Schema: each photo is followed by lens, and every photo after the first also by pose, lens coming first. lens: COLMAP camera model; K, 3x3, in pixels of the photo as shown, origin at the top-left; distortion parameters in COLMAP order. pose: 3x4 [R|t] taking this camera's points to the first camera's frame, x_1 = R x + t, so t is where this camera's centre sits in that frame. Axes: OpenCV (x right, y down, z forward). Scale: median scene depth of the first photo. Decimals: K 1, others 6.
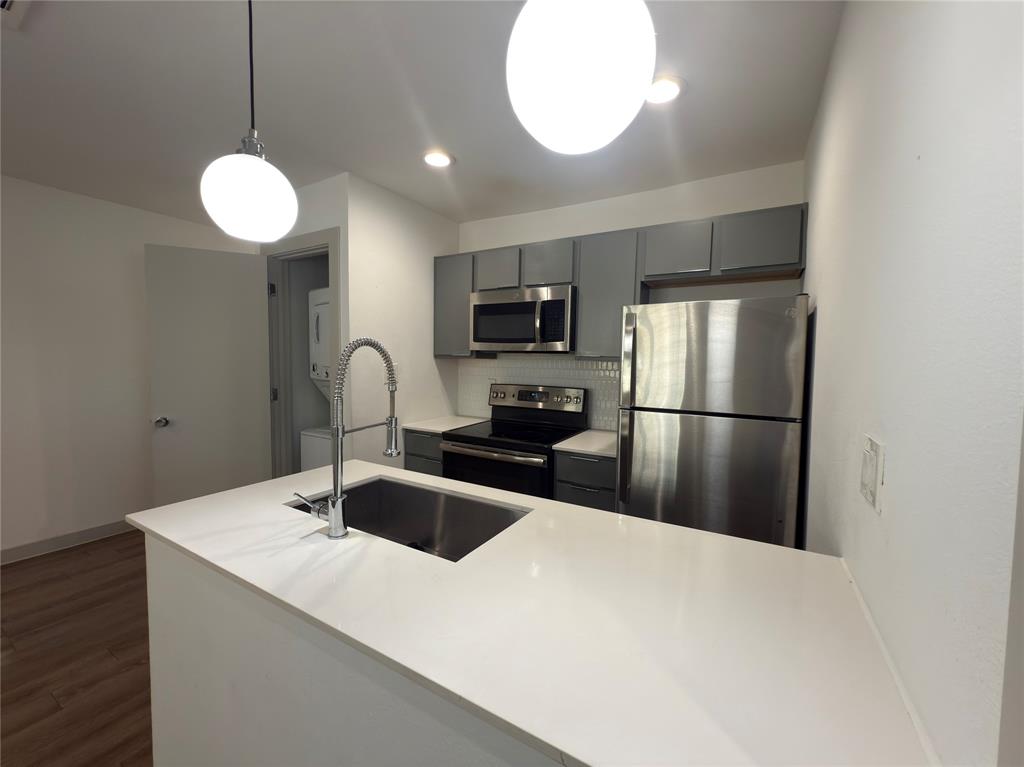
lens RADIAL K [[406.3, 0, 512.0], [0, 406.3, 383.5], [0, 0, 1]] dist [0.001452, 0.000232]
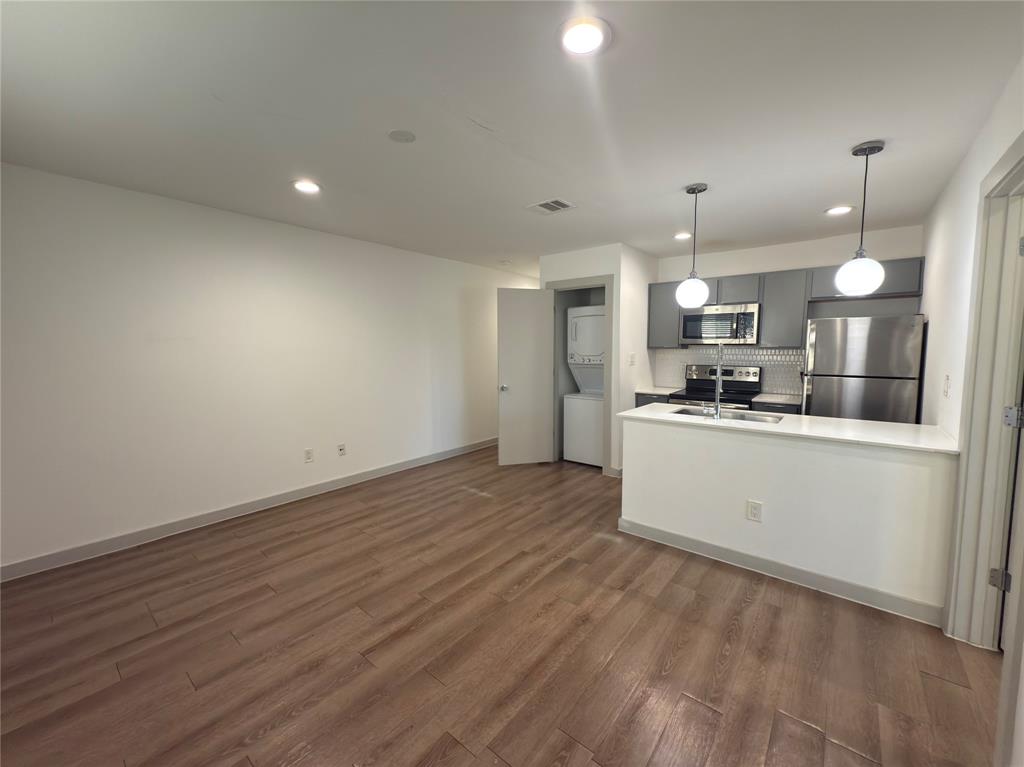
lens RADIAL K [[406.3, 0, 512.0], [0, 406.3, 383.5], [0, 0, 1]] dist [0.001452, 0.000232]
pose [[0.987776, -0.004504, -0.155817, -0.619578], [0.009245, 0.999516, 0.029714, 0.025914], [0.155608, -0.030791, 0.987339, -0.837599]]
